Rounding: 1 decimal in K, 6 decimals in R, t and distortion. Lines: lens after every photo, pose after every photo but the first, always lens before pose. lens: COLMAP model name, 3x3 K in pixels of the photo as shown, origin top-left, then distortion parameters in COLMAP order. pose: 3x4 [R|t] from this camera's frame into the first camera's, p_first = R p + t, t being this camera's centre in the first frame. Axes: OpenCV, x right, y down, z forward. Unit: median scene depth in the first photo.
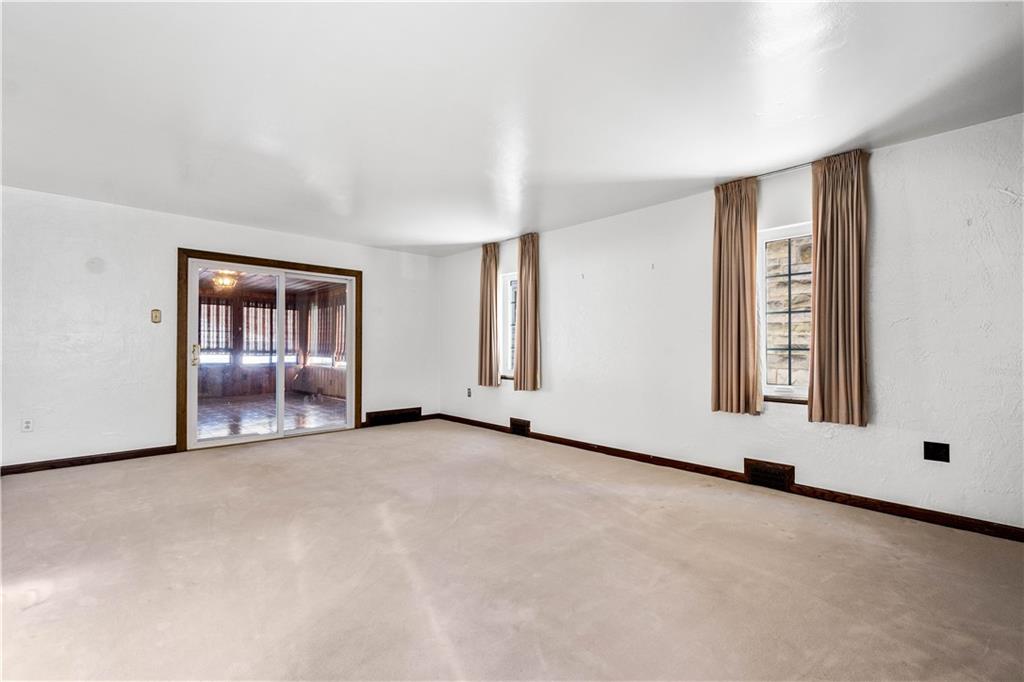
lens RADIAL K [[454.8, 0, 507.9], [0, 454.8, 350.9], [0, 0, 1]] dist [-0.000827, 0.027862]
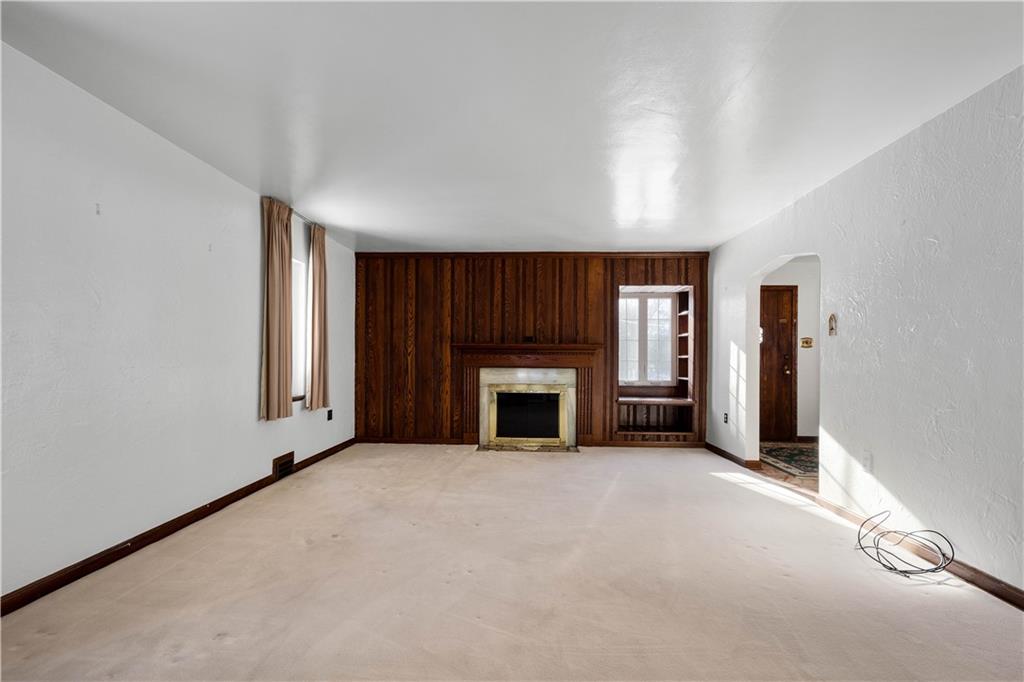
lens RADIAL K [[454.8, 0, 507.9], [0, 454.8, 350.9], [0, 0, 1]] dist [-0.000827, 0.027862]
pose [[-0.712433, 0.002163, 0.701737, -0.390533], [-0.002301, 0.999983, -0.005418, -0.010627], [-0.701737, -0.005474, -0.712415, 0.850096]]
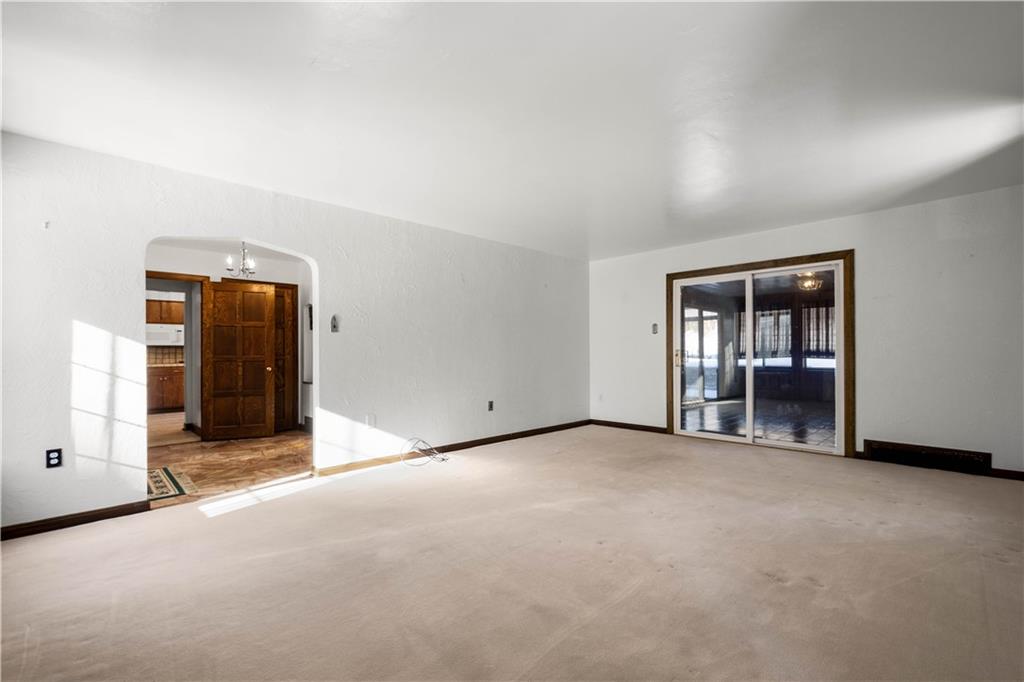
lens RADIAL K [[454.8, 0, 507.9], [0, 454.8, 350.9], [0, 0, 1]] dist [-0.000827, 0.027862]
pose [[0.029571, -0.004959, -0.999550, 0.423448], [-0.002459, 0.999984, -0.005034, -0.002092], [0.999560, 0.002607, 0.029558, 0.410863]]
